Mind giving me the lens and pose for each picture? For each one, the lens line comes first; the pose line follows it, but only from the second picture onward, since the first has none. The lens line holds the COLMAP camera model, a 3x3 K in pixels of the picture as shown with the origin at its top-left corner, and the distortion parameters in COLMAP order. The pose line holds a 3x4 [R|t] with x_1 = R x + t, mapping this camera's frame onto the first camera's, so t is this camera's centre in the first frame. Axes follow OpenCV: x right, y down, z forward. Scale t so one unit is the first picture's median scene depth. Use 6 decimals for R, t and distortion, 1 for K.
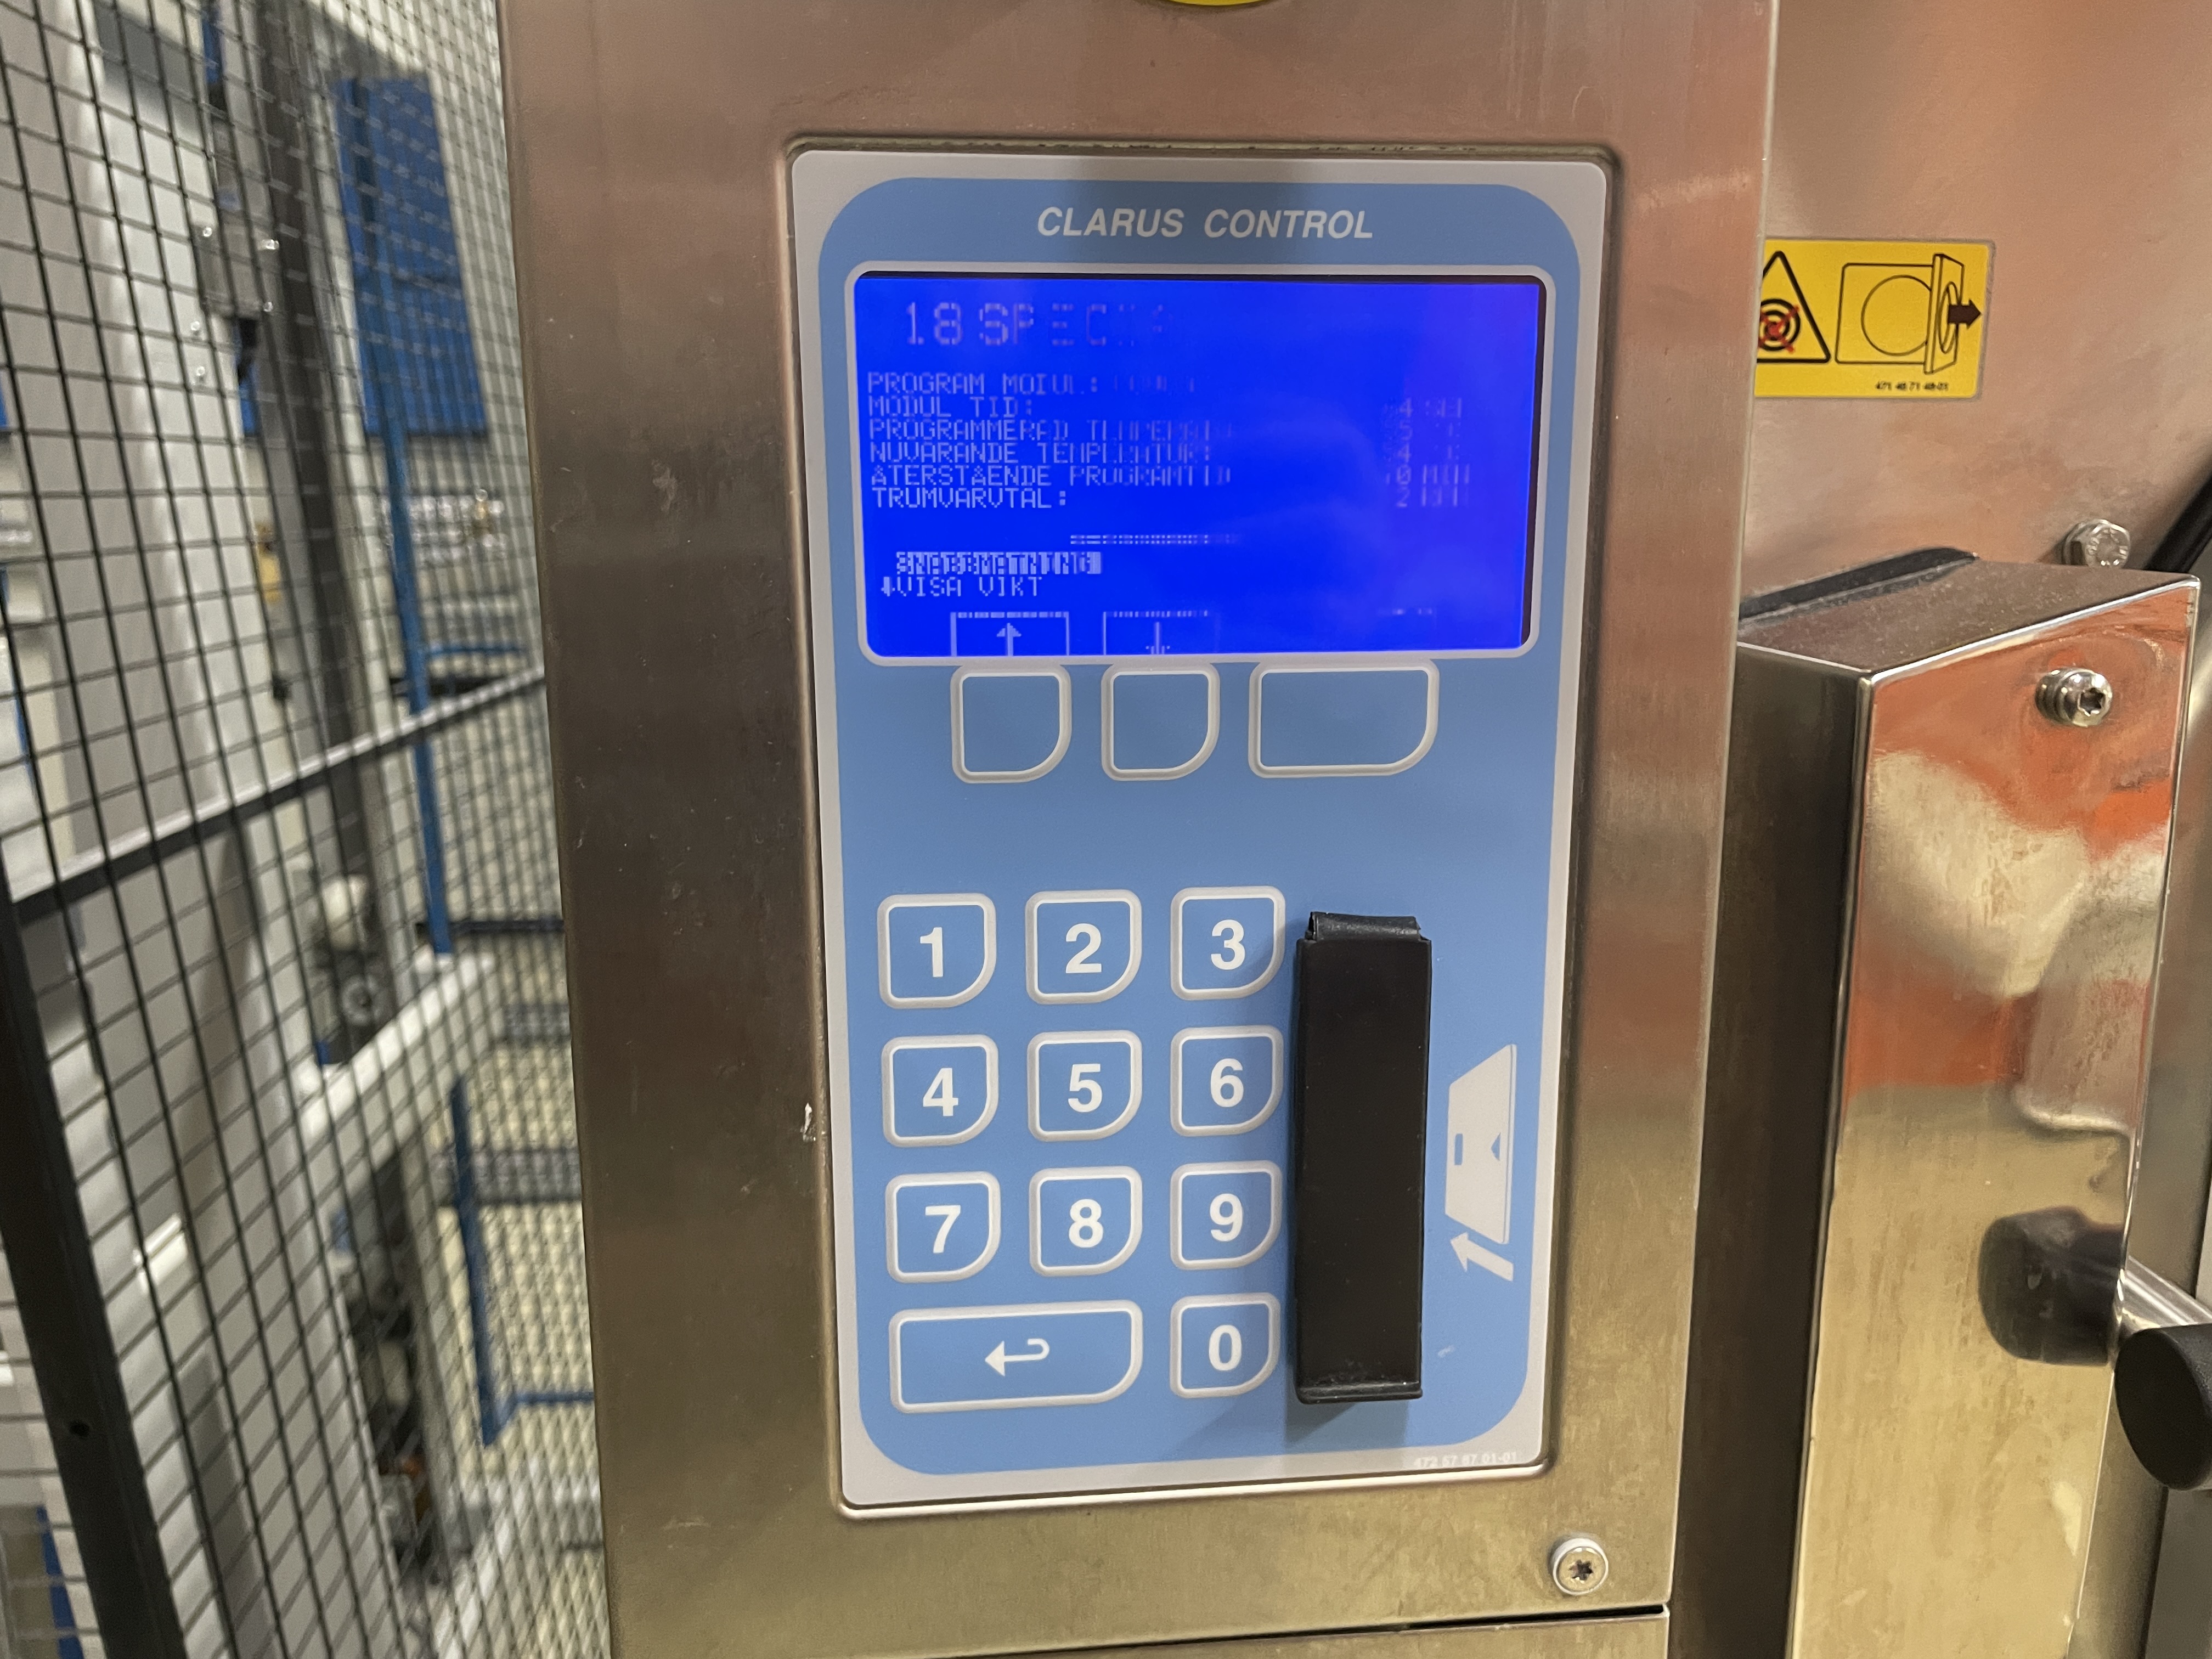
lens RADIAL K [[1742.0, 0, 1106.0], [0, 1742.0, 829.5], [0, 0, 1]] dist [0.096946, -0.144951]
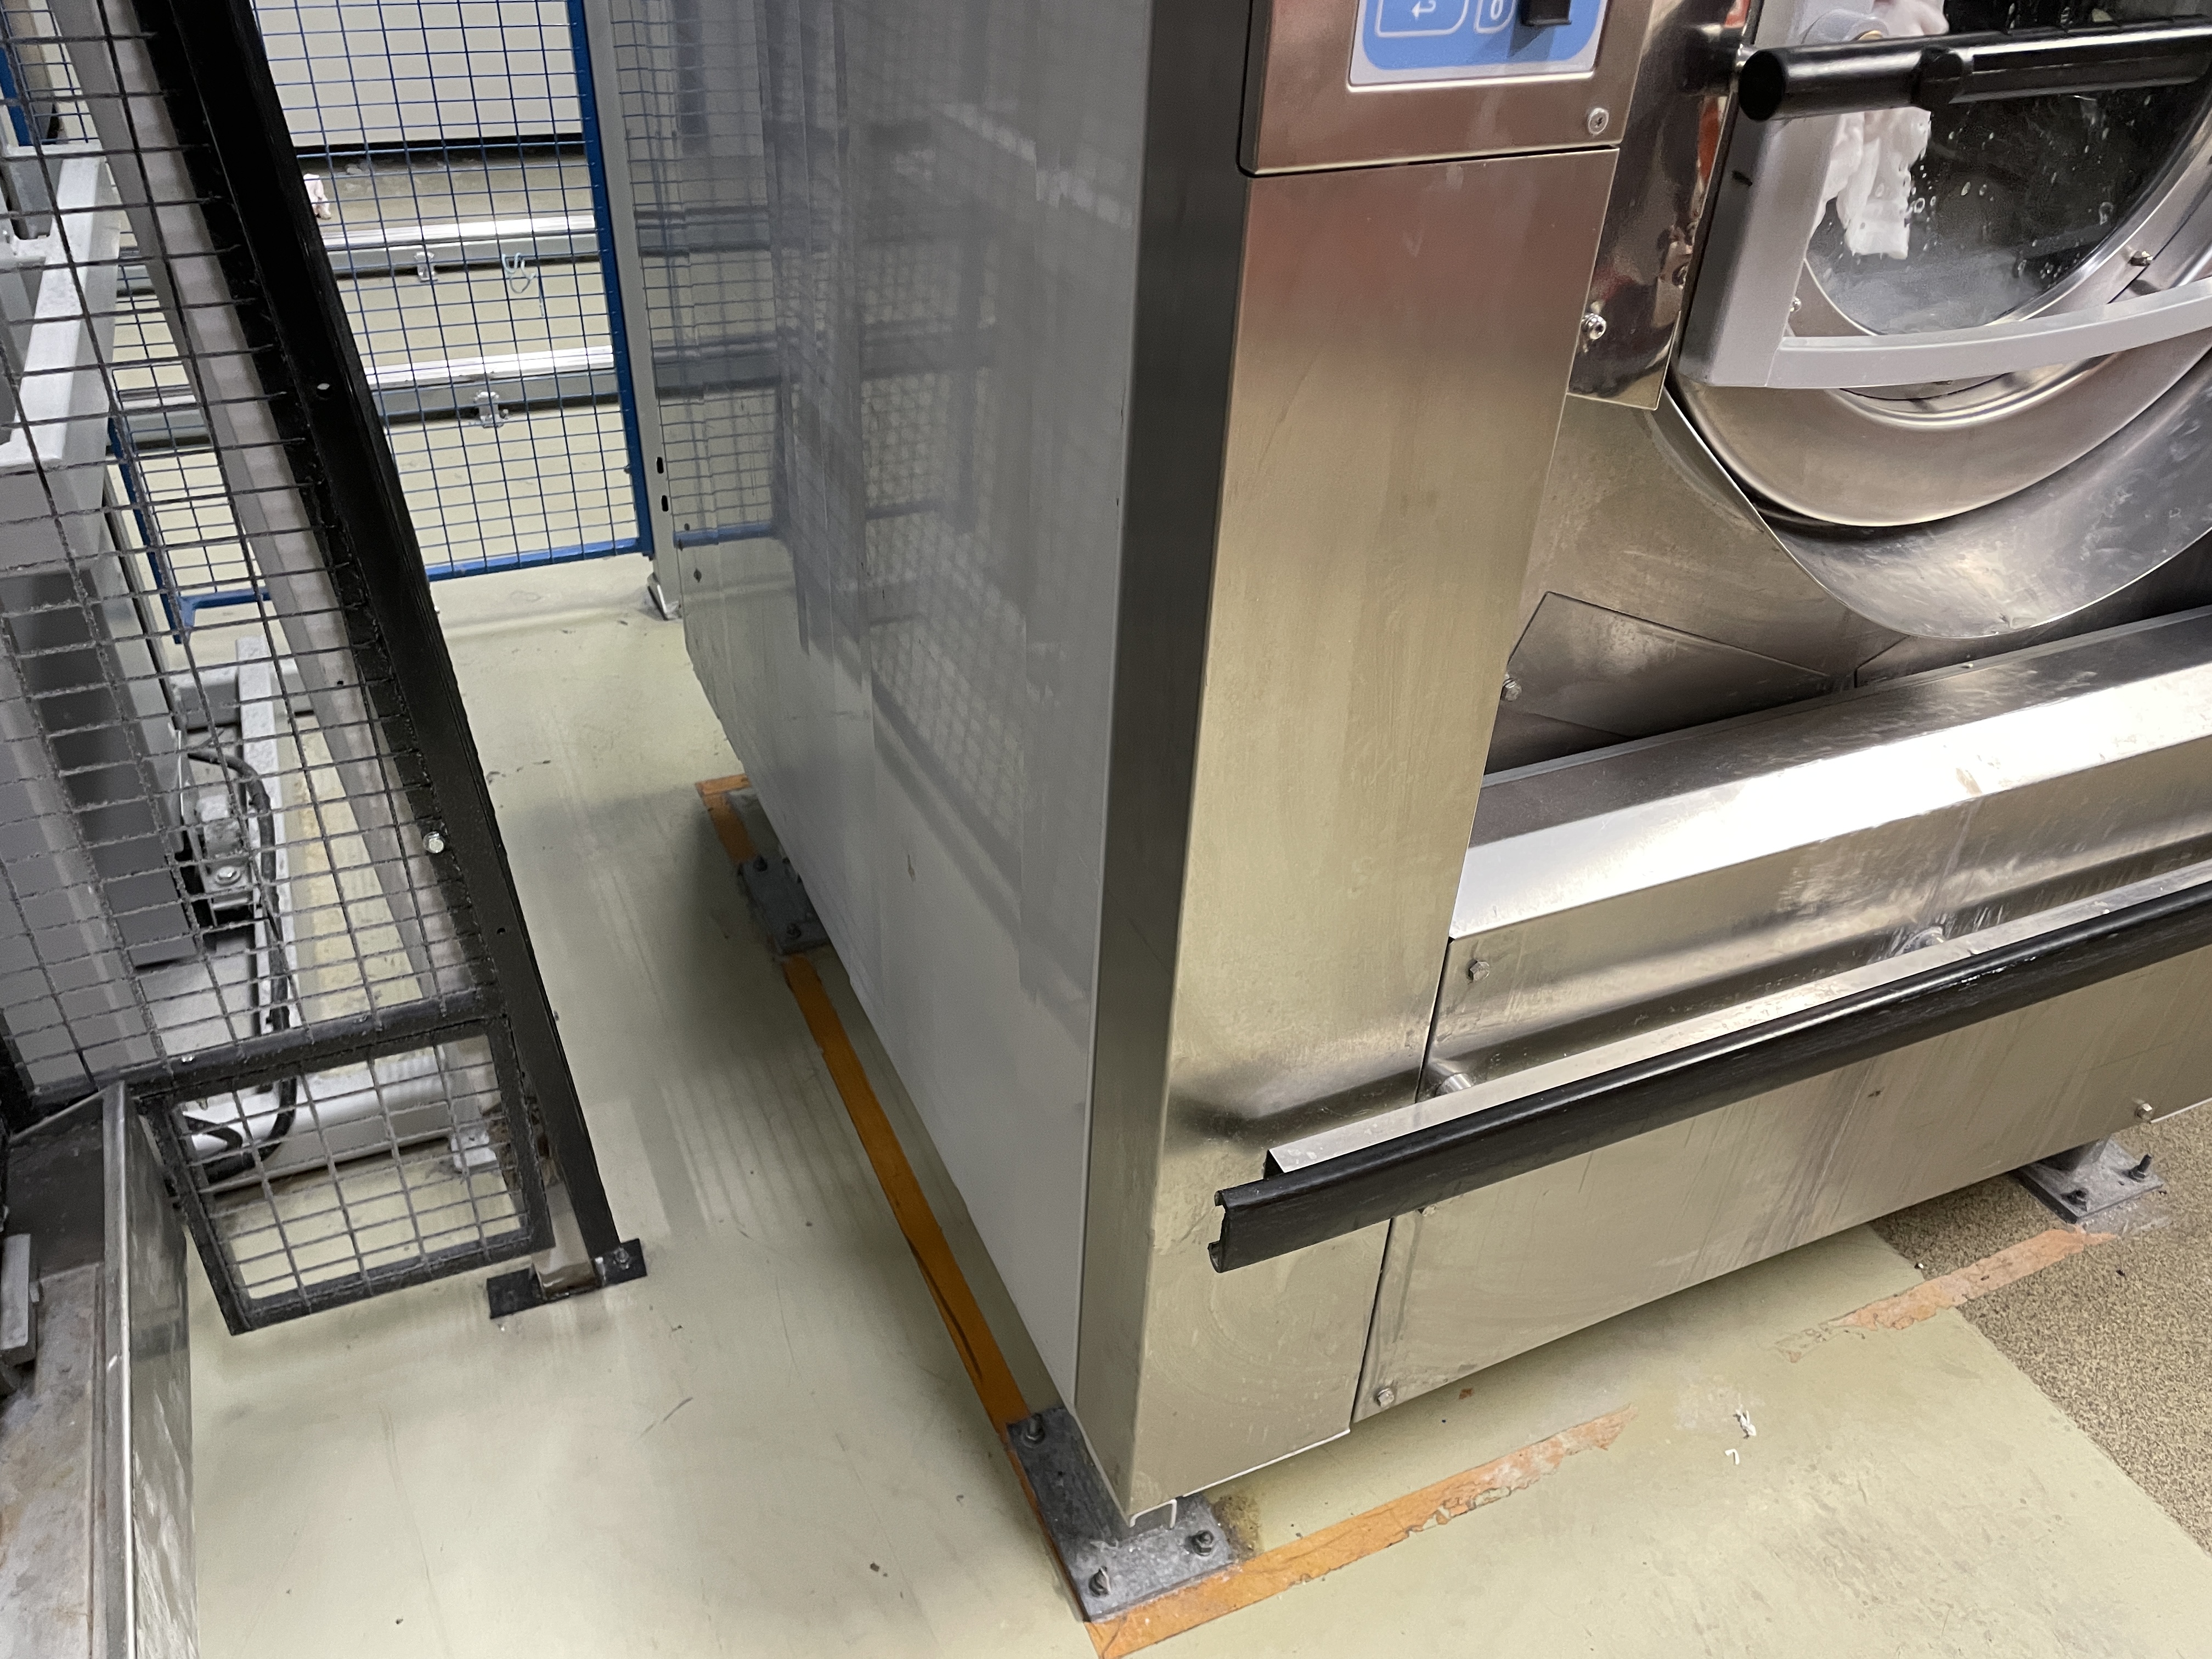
lens RADIAL K [[1680.1, 0, 1106.0], [0, 1680.1, 829.5], [0, 0, 1]] dist [0.085922, -0.092860]
pose [[0.933373, -0.164151, 0.319168, -1.327591], [0.024172, 0.916011, 0.400424, 0.379778], [-0.358092, -0.366030, 0.858948, -1.160723]]
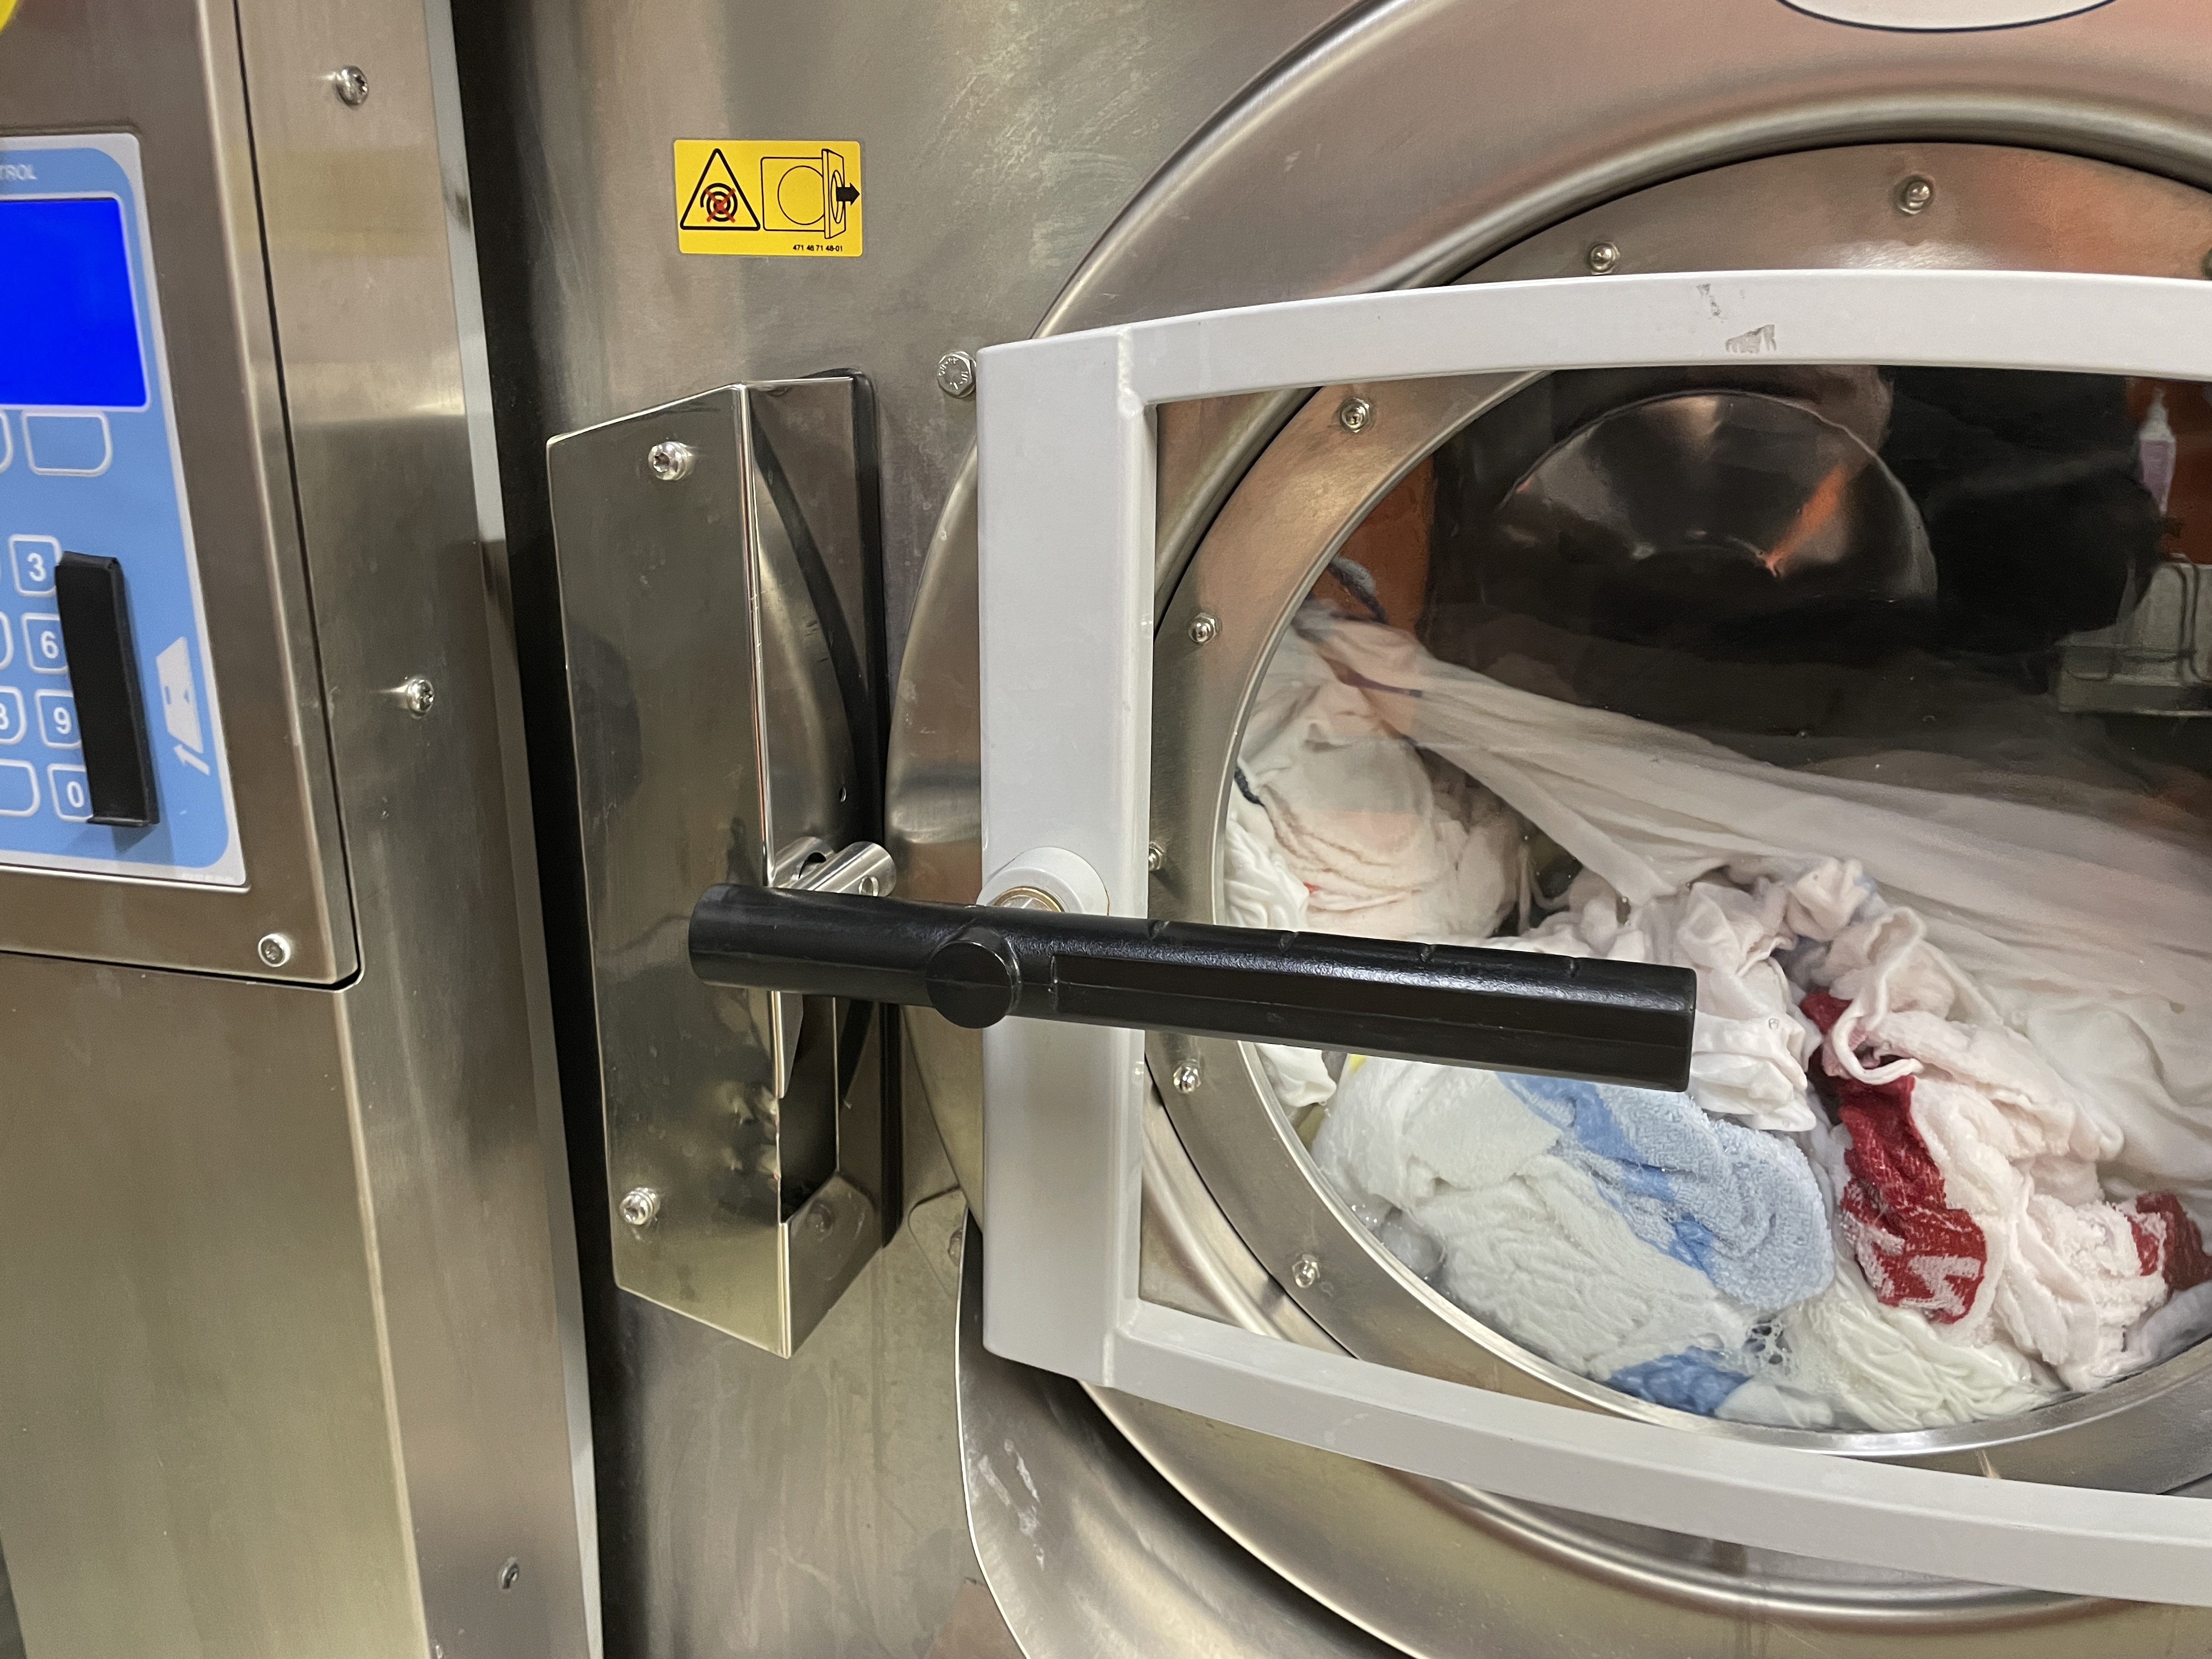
lens RADIAL K [[1742.0, 0, 1106.0], [0, 1742.0, 829.5], [0, 0, 1]] dist [0.096946, -0.144951]
pose [[0.939916, 0.108338, -0.323759, 1.635098], [-0.075568, 0.990812, 0.112165, 0.042561], [0.332936, -0.080960, 0.939467, -0.368349]]
